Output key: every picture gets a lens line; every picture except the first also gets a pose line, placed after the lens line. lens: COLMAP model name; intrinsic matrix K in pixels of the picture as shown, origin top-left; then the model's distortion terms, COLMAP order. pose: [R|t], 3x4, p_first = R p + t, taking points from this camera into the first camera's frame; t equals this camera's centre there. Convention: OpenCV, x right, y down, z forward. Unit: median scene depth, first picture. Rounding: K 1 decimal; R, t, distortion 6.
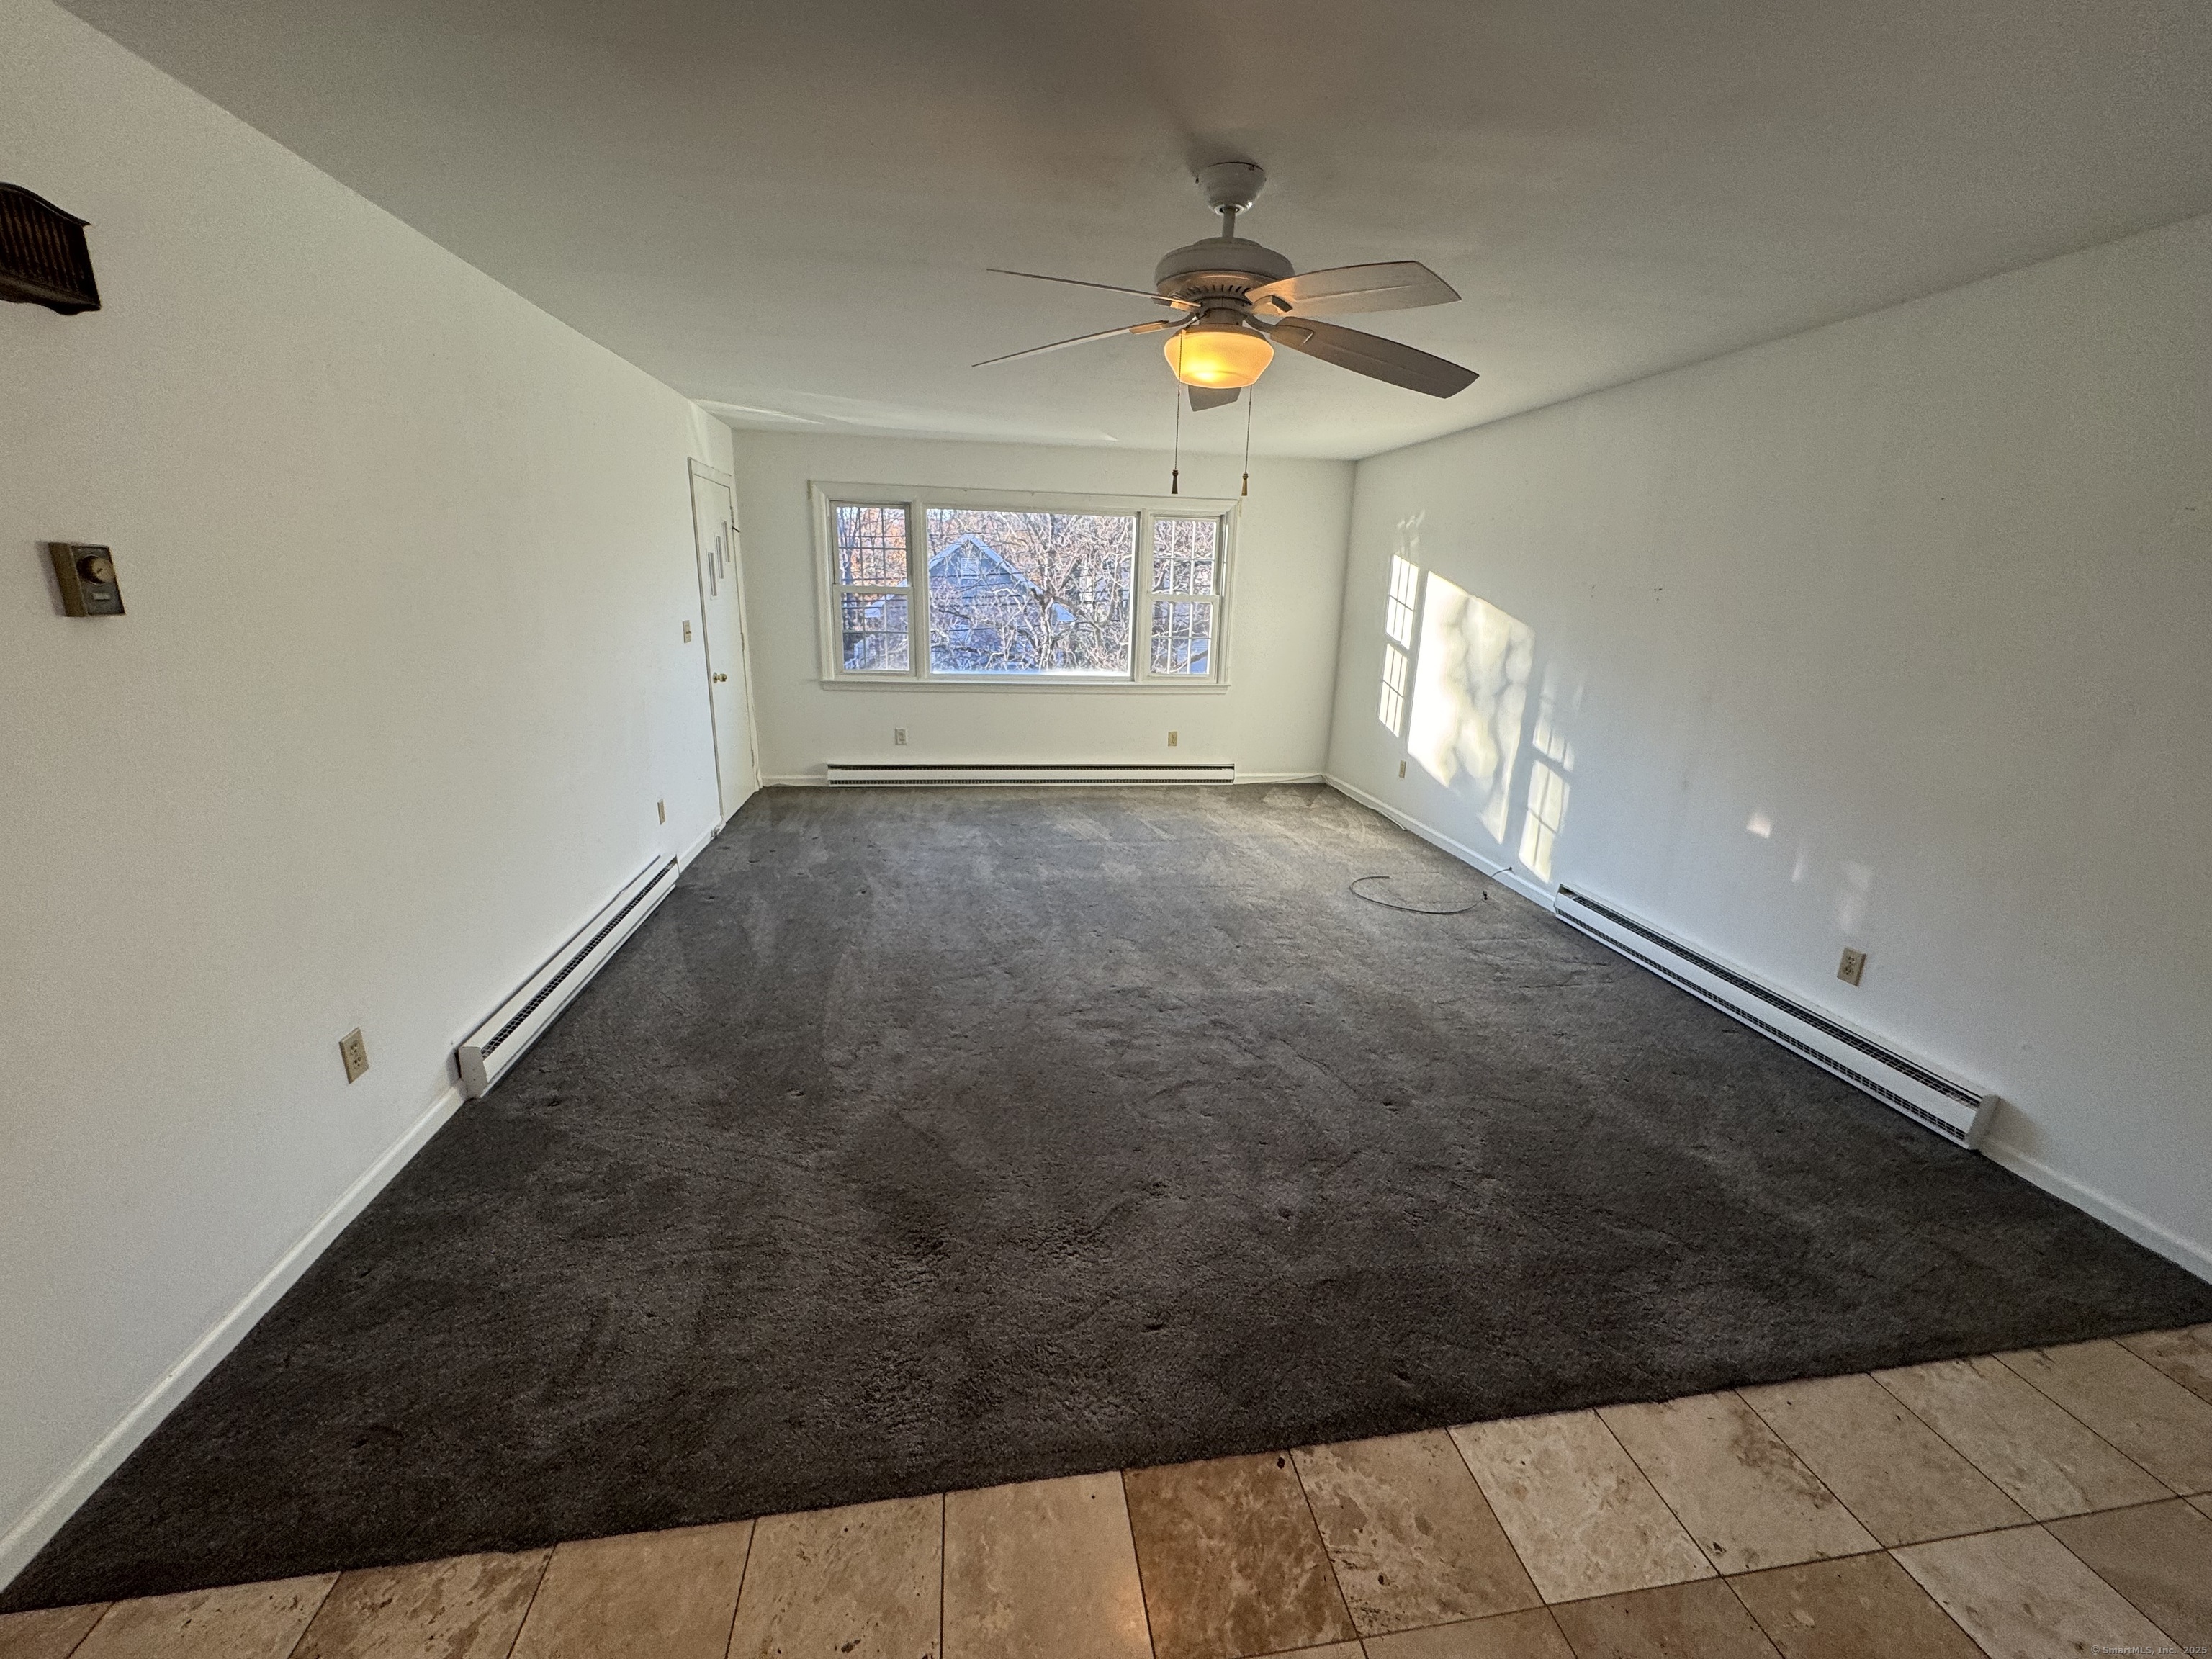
lens RADIAL K [[896.9, 0, 1106.0], [0, 896.9, 829.5], [0, 0, 1]] dist [0.011993, -0.005849]
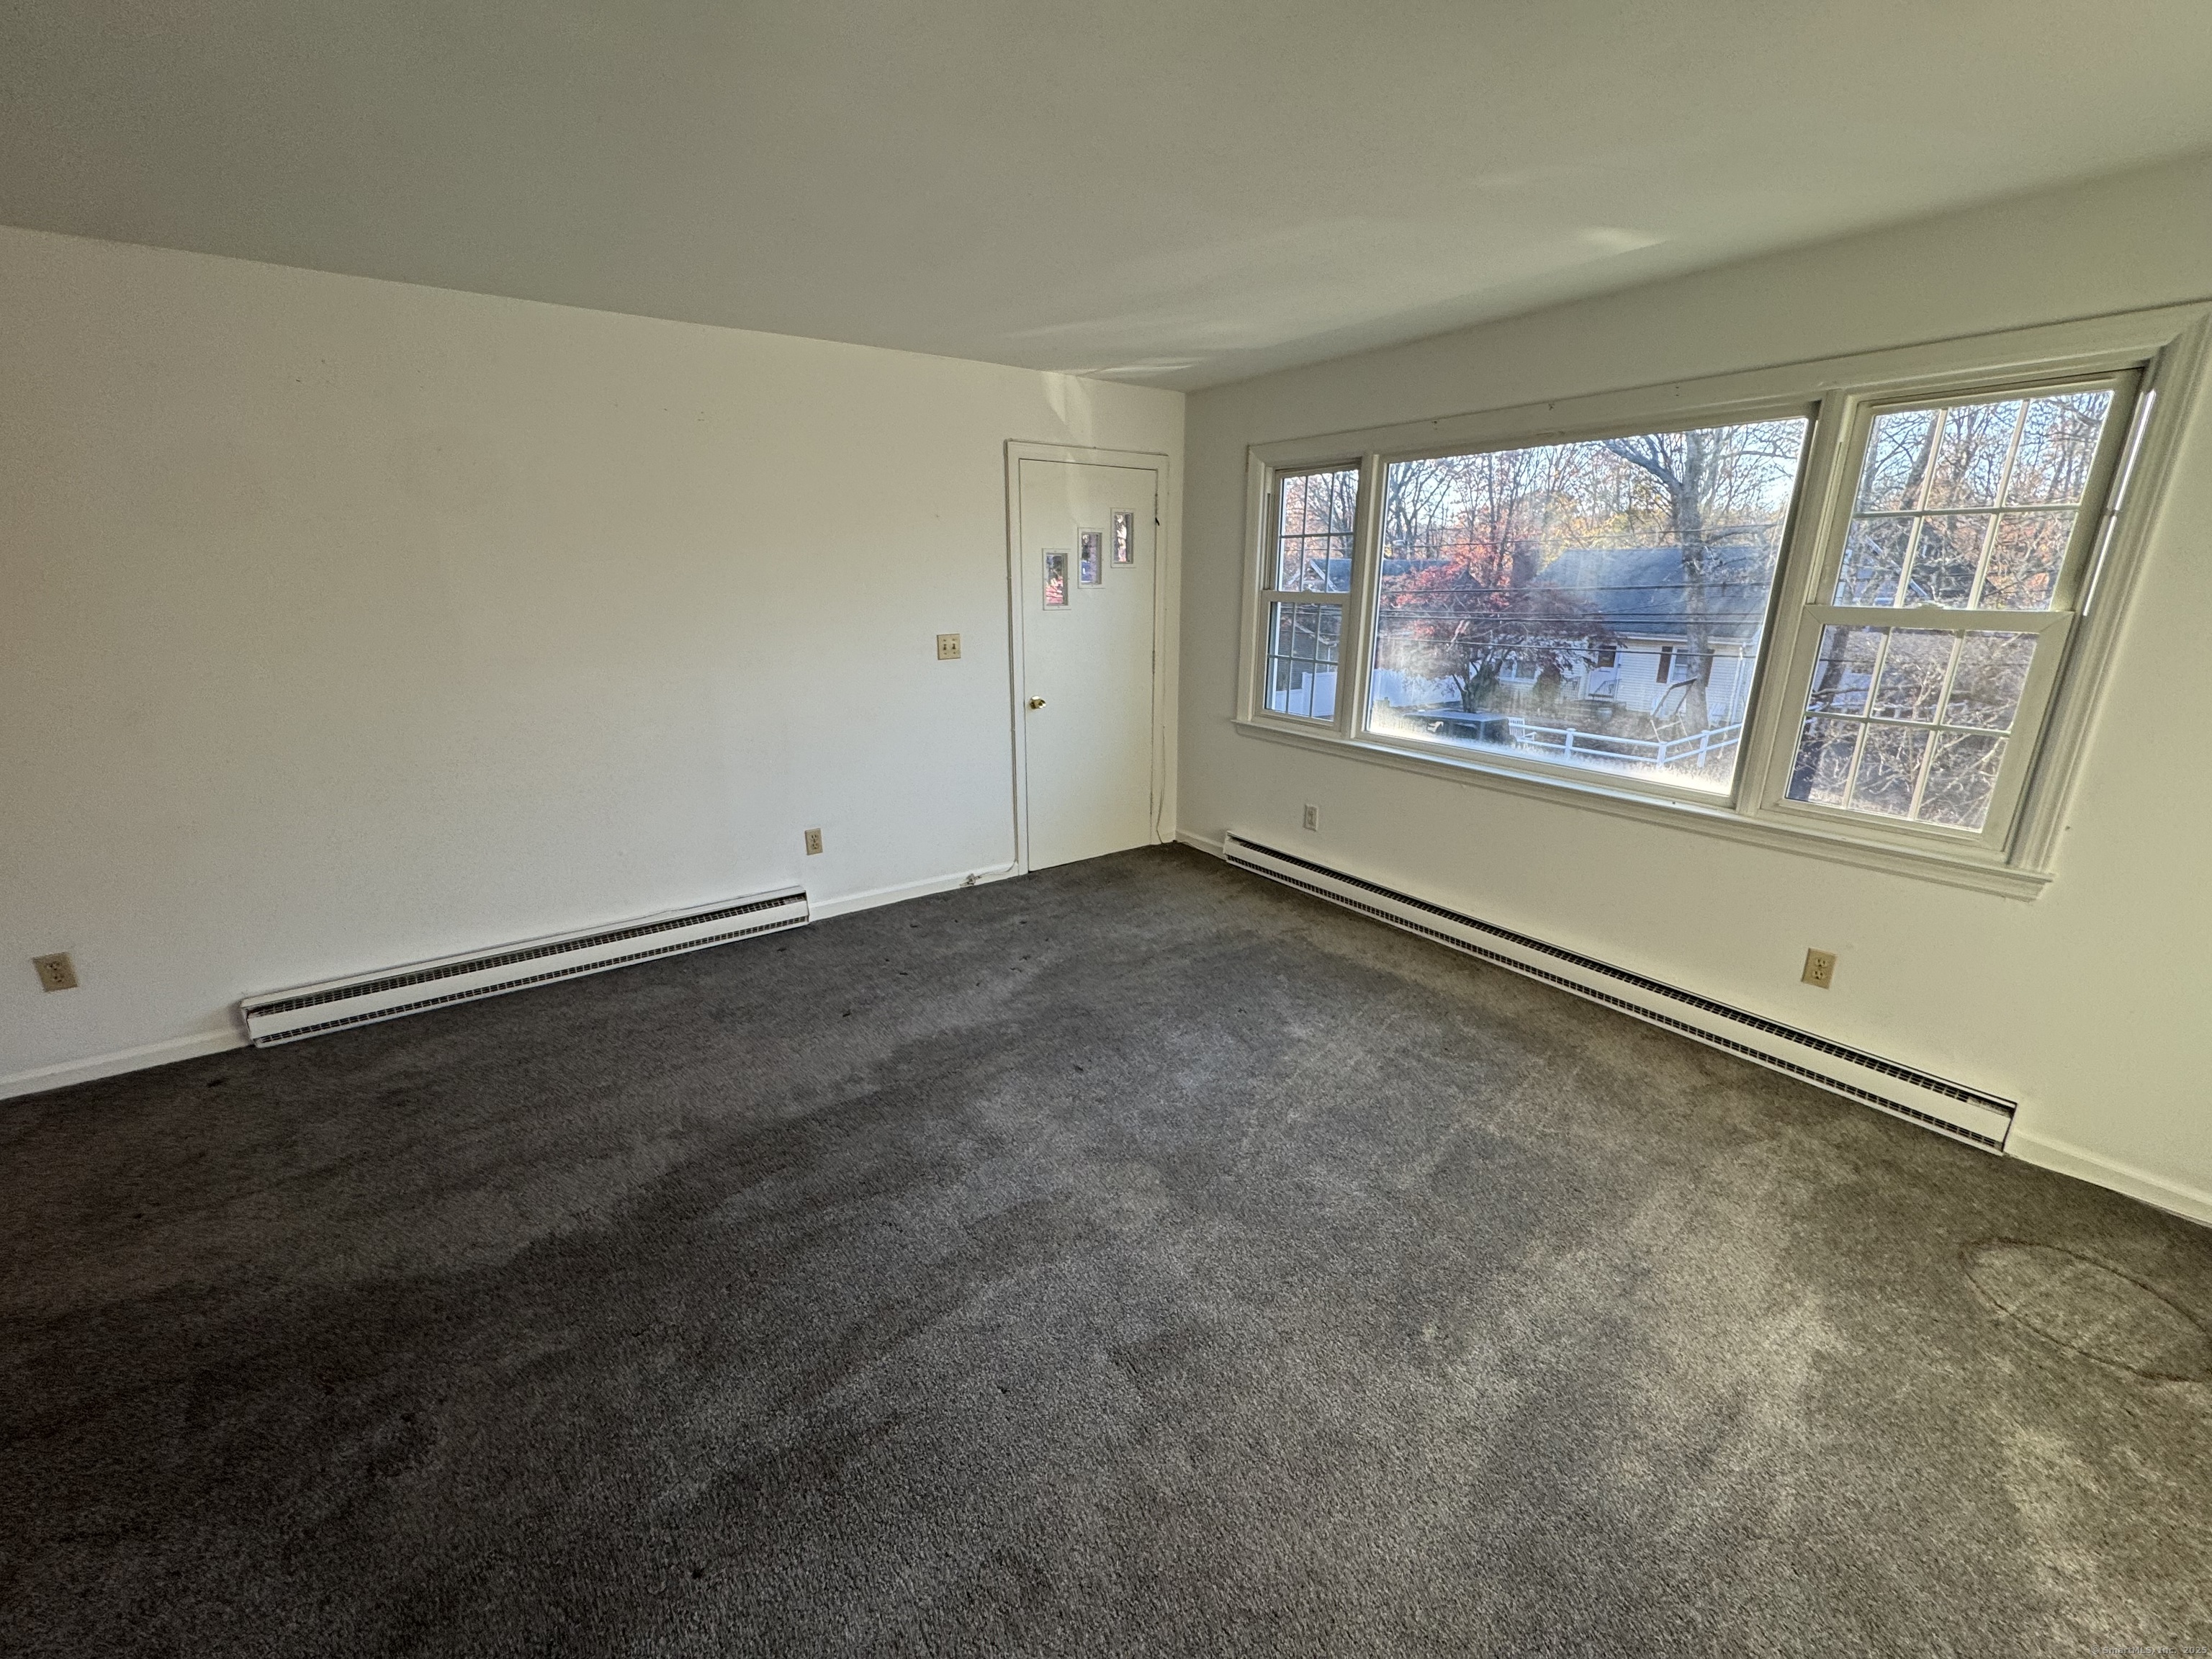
lens RADIAL K [[883.3, 0, 1106.0], [0, 883.3, 829.5], [0, 0, 1]] dist [0.000026, -0.000300]
pose [[0.440117, 0.226265, -0.868966, 0.969267], [-0.231154, 0.963666, 0.133848, -0.517583], [0.867678, 0.141956, 0.476428, 1.947920]]
